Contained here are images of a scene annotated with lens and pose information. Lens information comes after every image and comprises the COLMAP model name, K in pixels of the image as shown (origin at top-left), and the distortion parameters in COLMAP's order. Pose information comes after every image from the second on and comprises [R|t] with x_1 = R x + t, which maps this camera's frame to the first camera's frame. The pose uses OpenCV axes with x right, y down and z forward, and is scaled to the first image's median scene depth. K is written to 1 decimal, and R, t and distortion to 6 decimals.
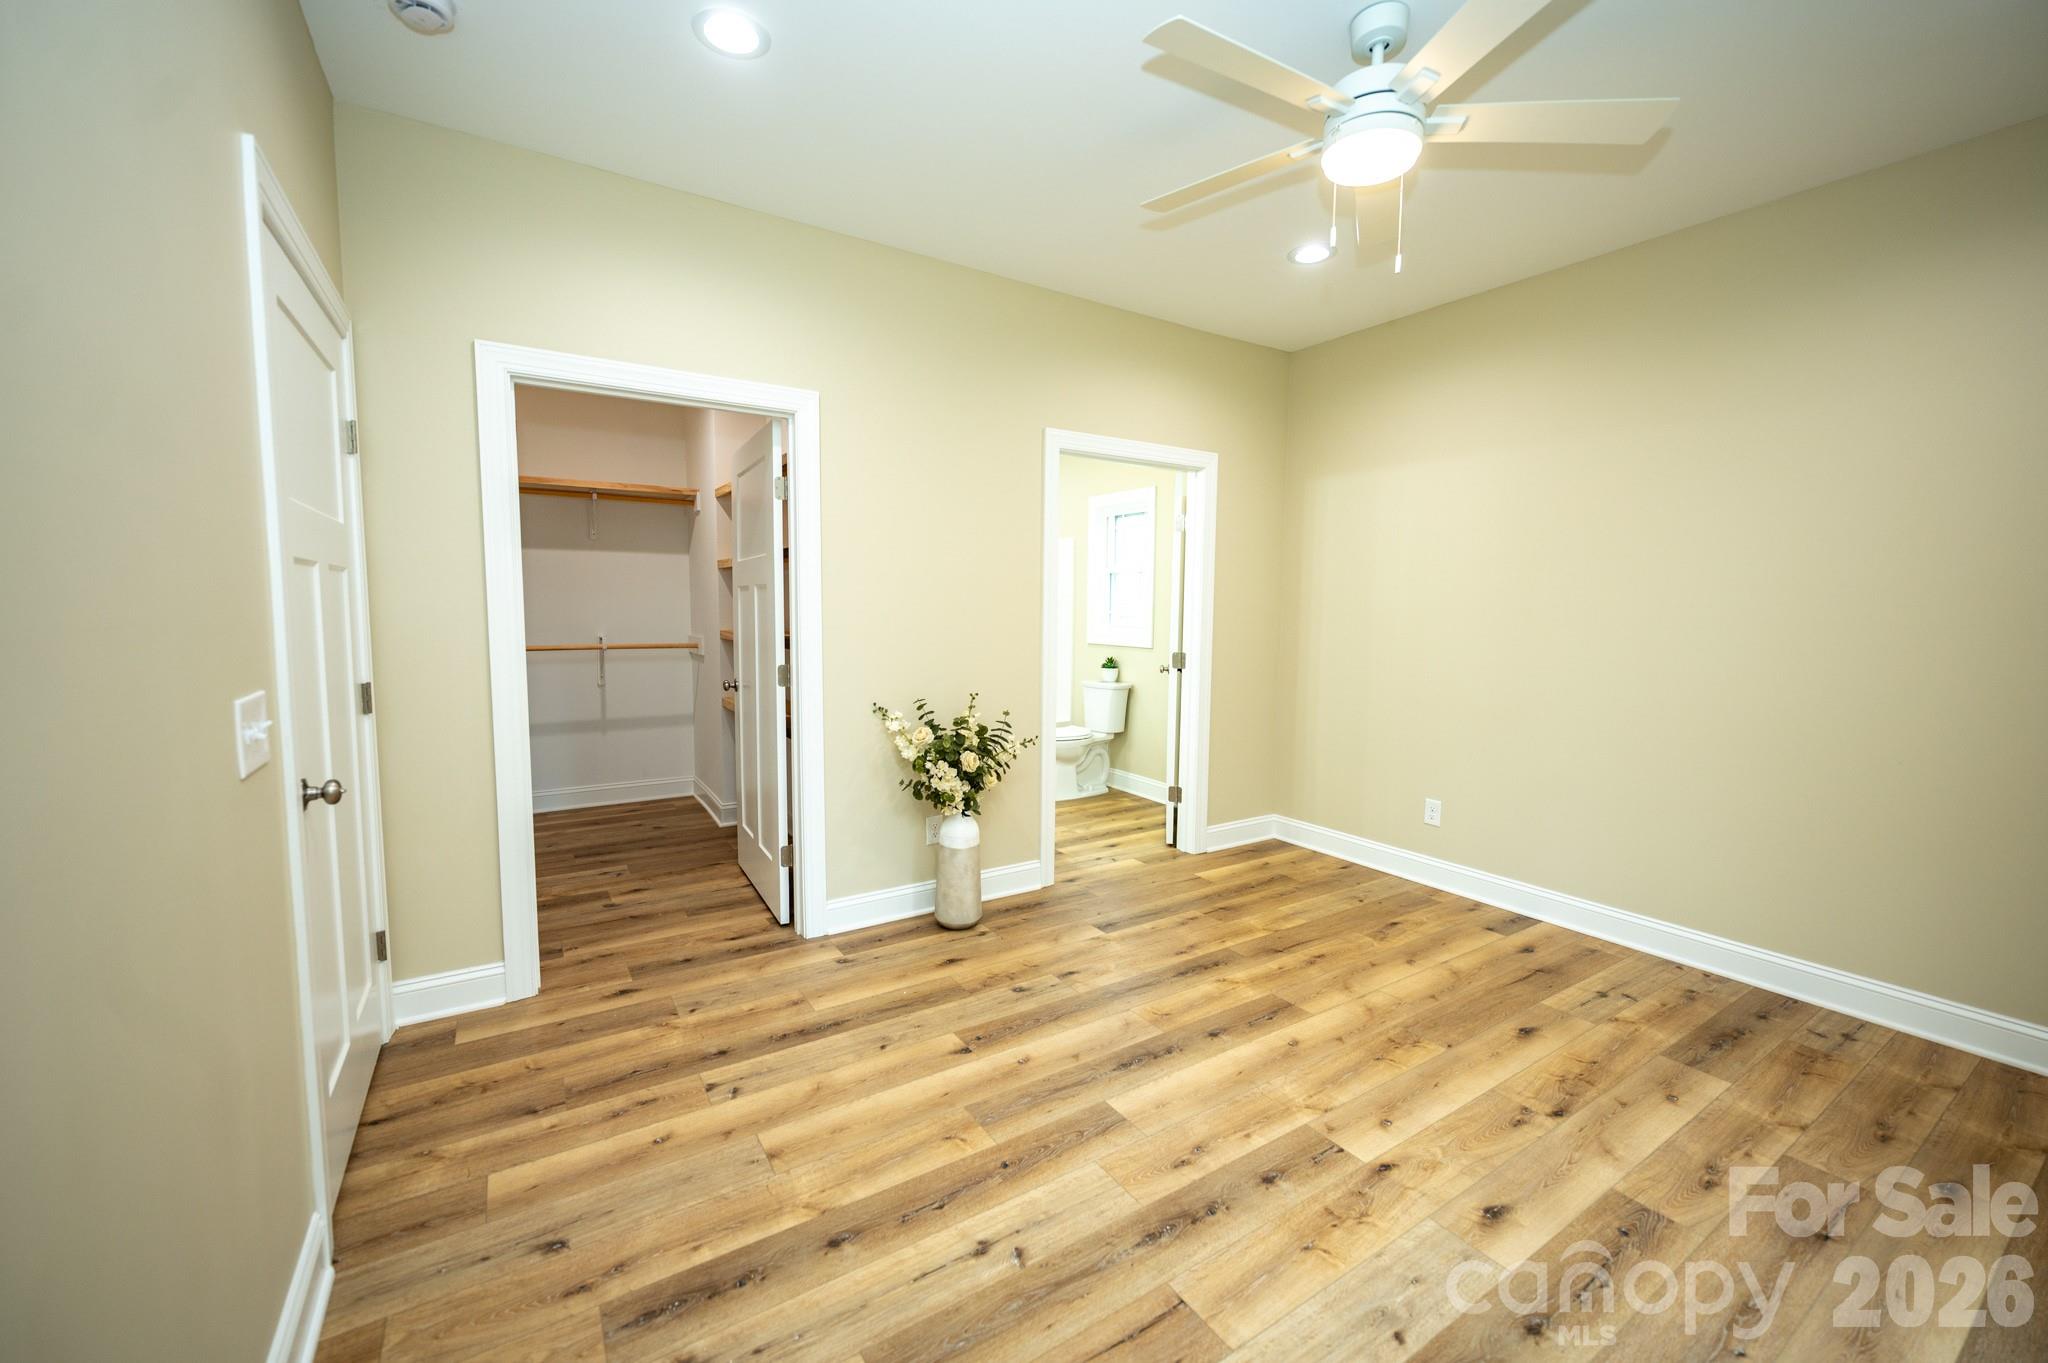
lens RADIAL K [[812.0, 0, 1026.0], [0, 812.0, 680.3], [0, 0, 1]] dist [-0.001009, -0.000154]
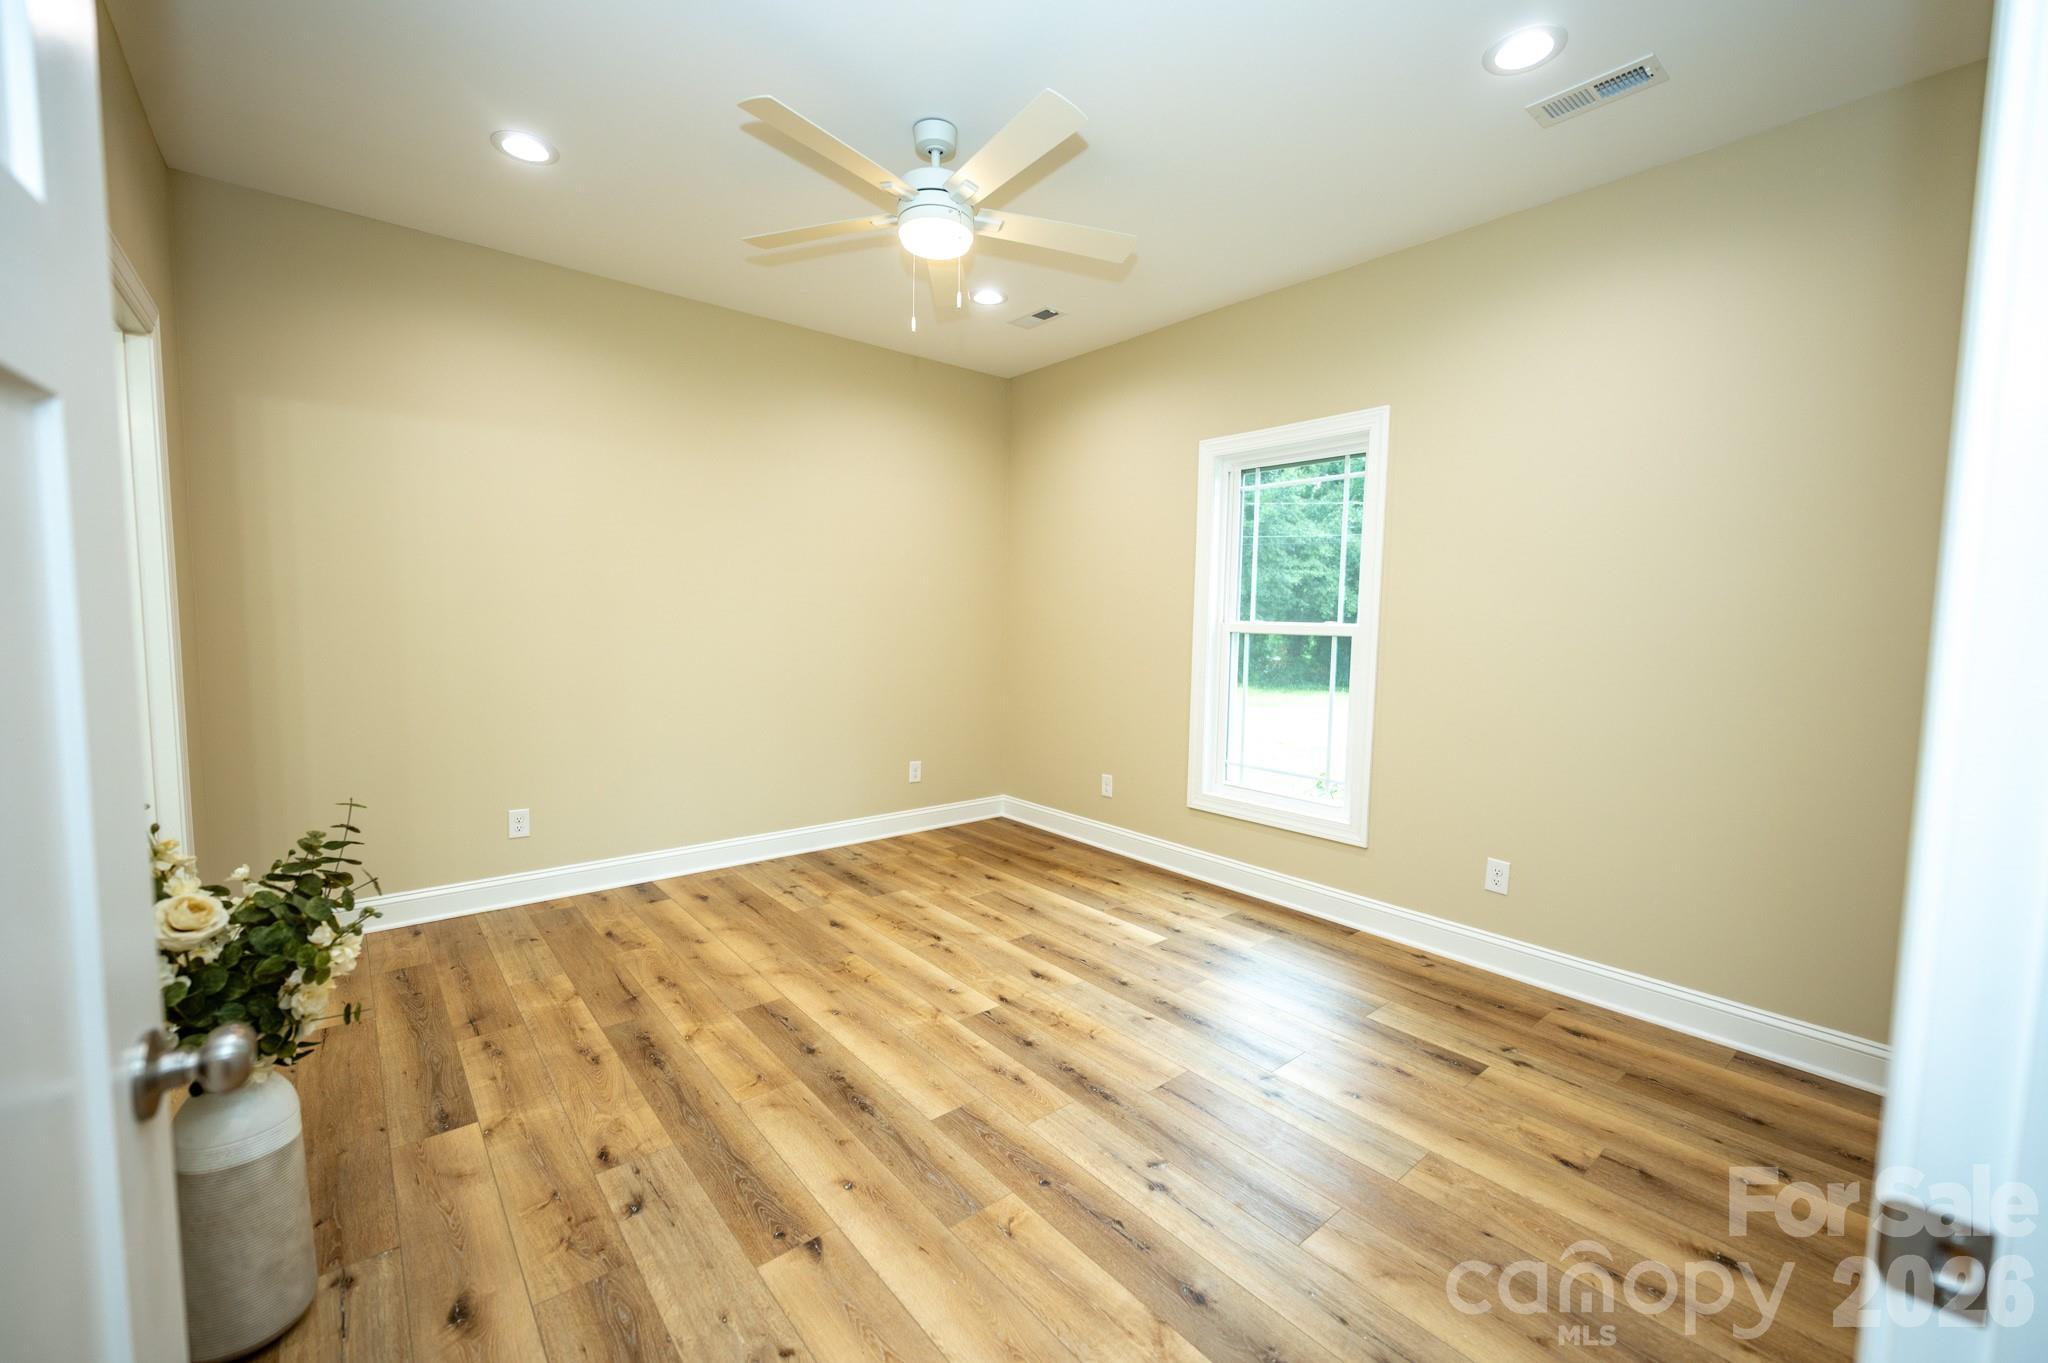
lens RADIAL K [[823.7, 0, 1031.8], [0, 823.7, 685.6], [0, 0, 1]] dist [0.000159, -0.000028]
pose [[-0.130020, -0.095120, 0.986938, -0.696311], [0.073389, 0.991734, 0.105251, -0.065298], [-0.988792, 0.086115, -0.121964, 0.815357]]
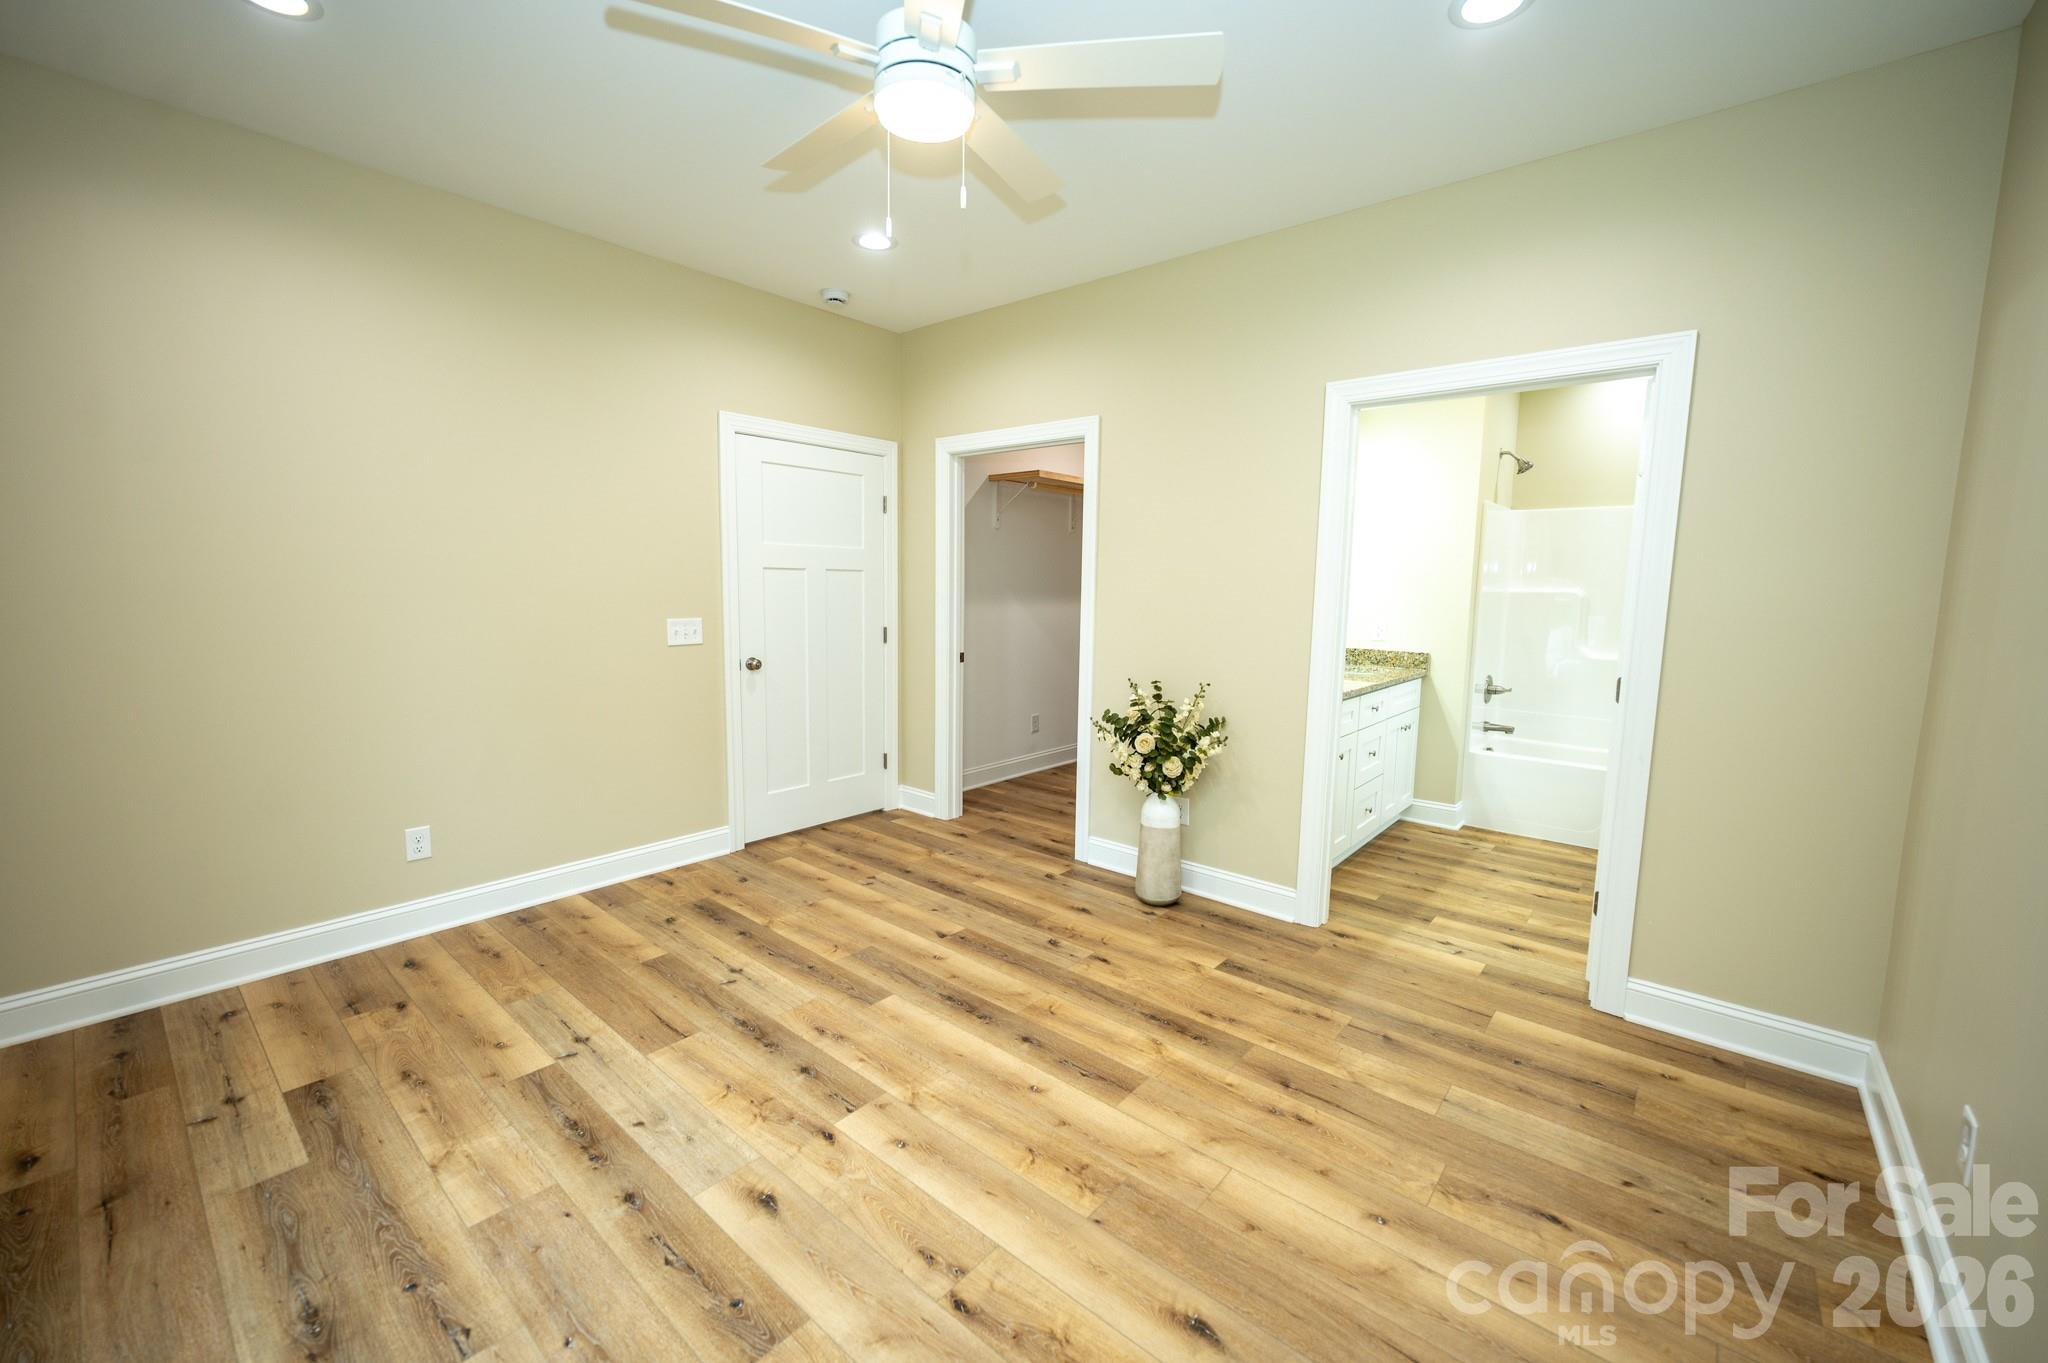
lens RADIAL K [[812.0, 0, 1026.0], [0, 812.0, 680.3], [0, 0, 1]] dist [-0.001009, -0.000154]
pose [[0.289201, 0.112651, -0.950617, 1.083863], [-0.100402, 0.991144, 0.086909, -0.068868], [0.951988, 0.070310, 0.297950, 0.673421]]
